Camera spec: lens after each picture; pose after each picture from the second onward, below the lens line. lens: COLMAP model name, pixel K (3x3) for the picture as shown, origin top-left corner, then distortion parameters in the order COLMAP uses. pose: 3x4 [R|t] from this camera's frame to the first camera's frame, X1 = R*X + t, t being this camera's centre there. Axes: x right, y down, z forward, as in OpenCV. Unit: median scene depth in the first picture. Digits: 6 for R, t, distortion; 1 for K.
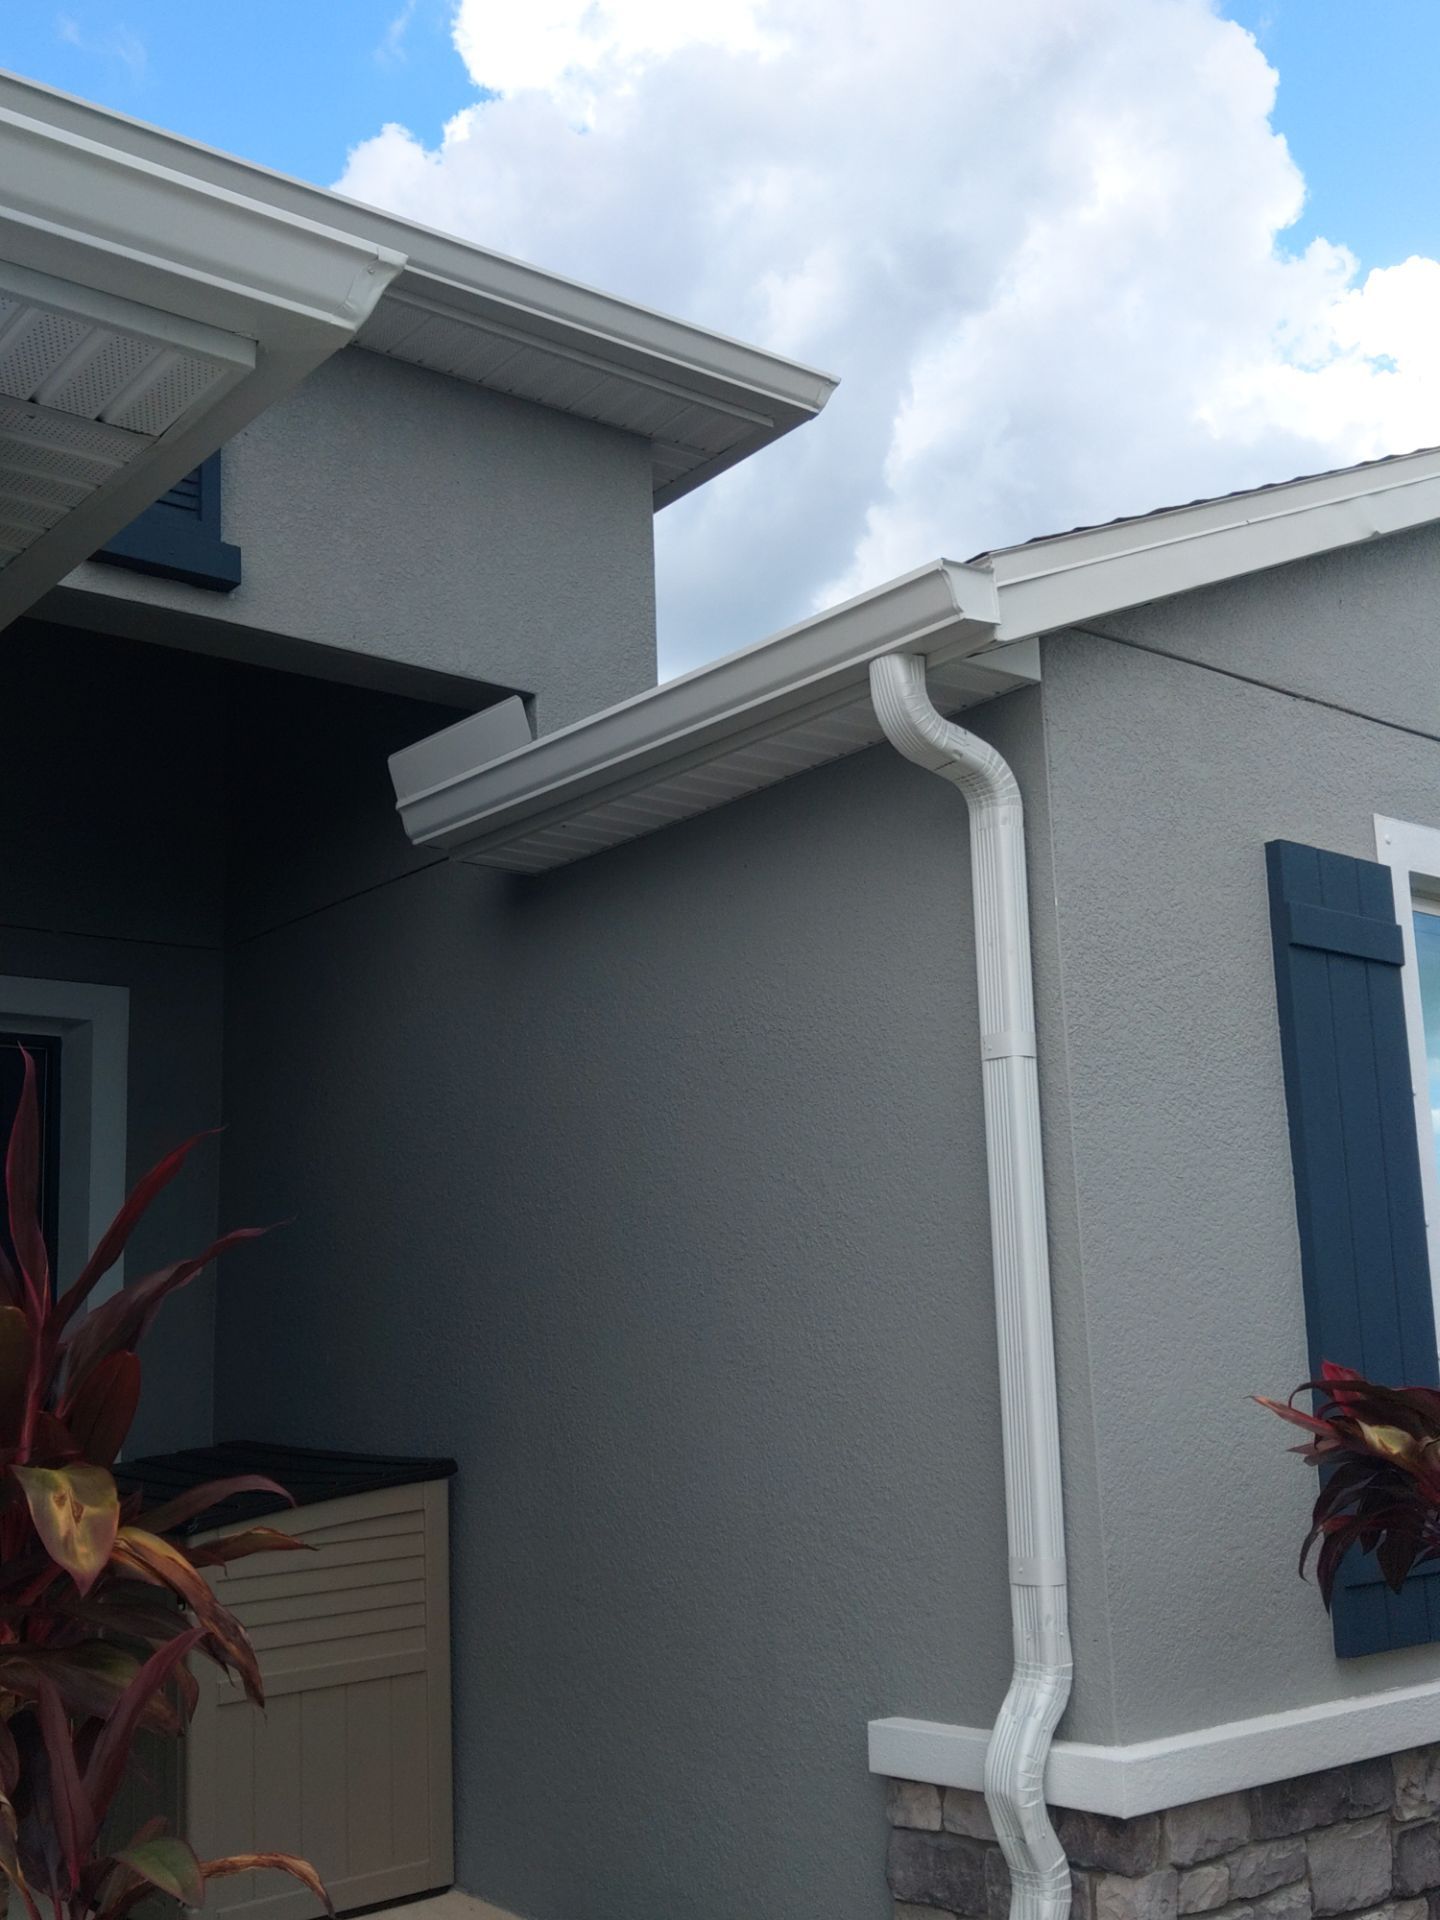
lens RADIAL K [[2023.6, 0, 688.1], [0, 2023.6, 966.4], [0, 0, 1]] dist [0.077136, -0.250742]
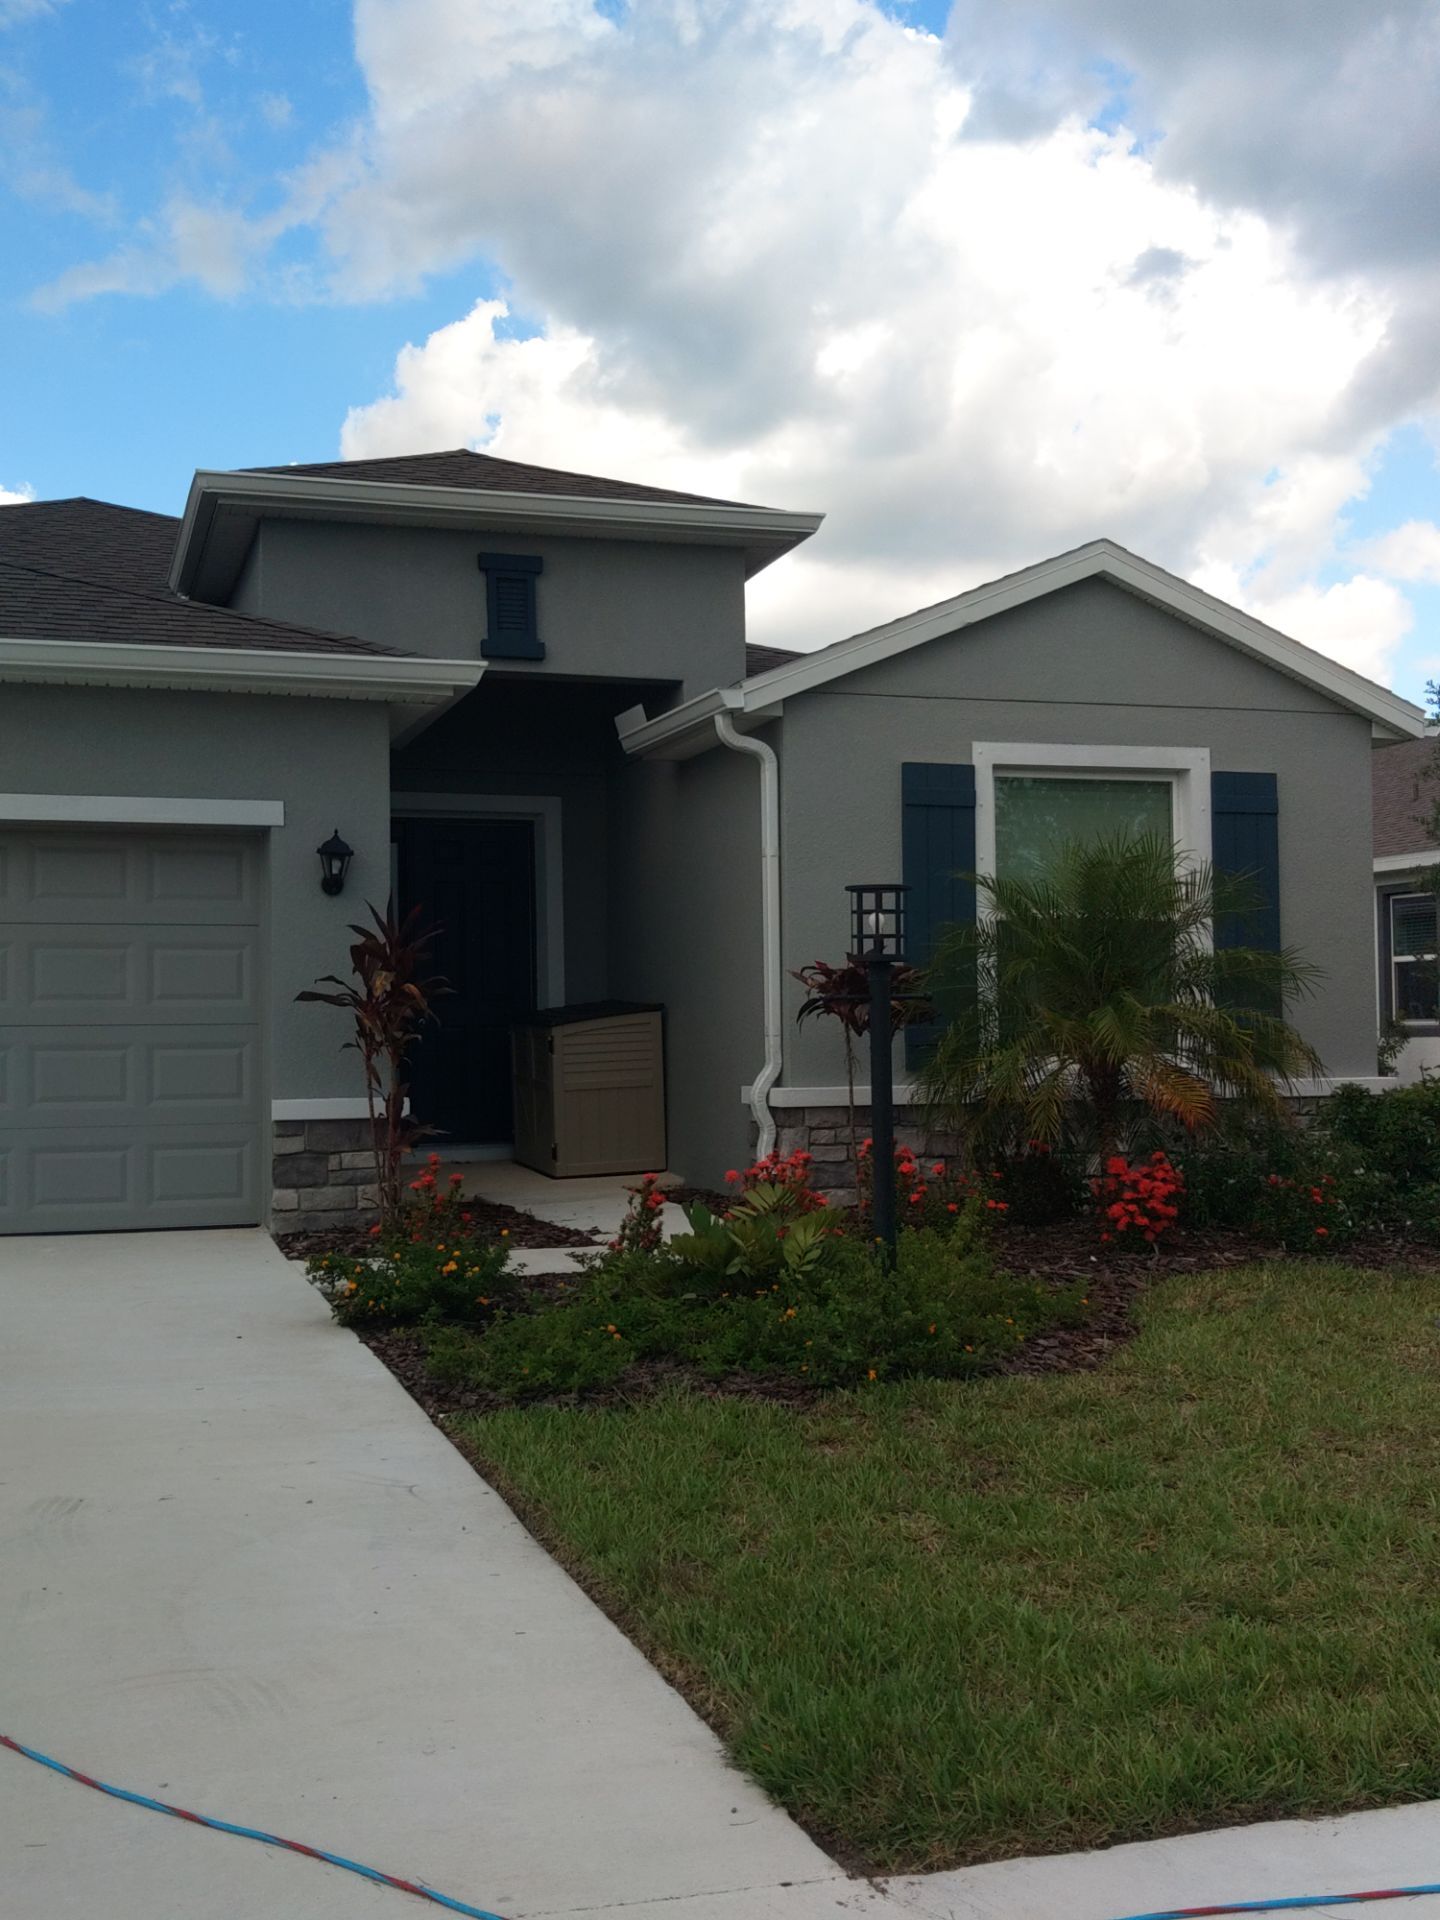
lens RADIAL K [[2021.3, 0, 716.9], [0, 2021.3, 938.9], [0, 0, 1]] dist [0.290152, -1.175431]
pose [[0.939377, 0.001756, -0.342880, 0.937614], [0.054607, 0.986458, 0.154657, -0.248932], [0.338509, -0.164005, 0.926561, -1.463629]]
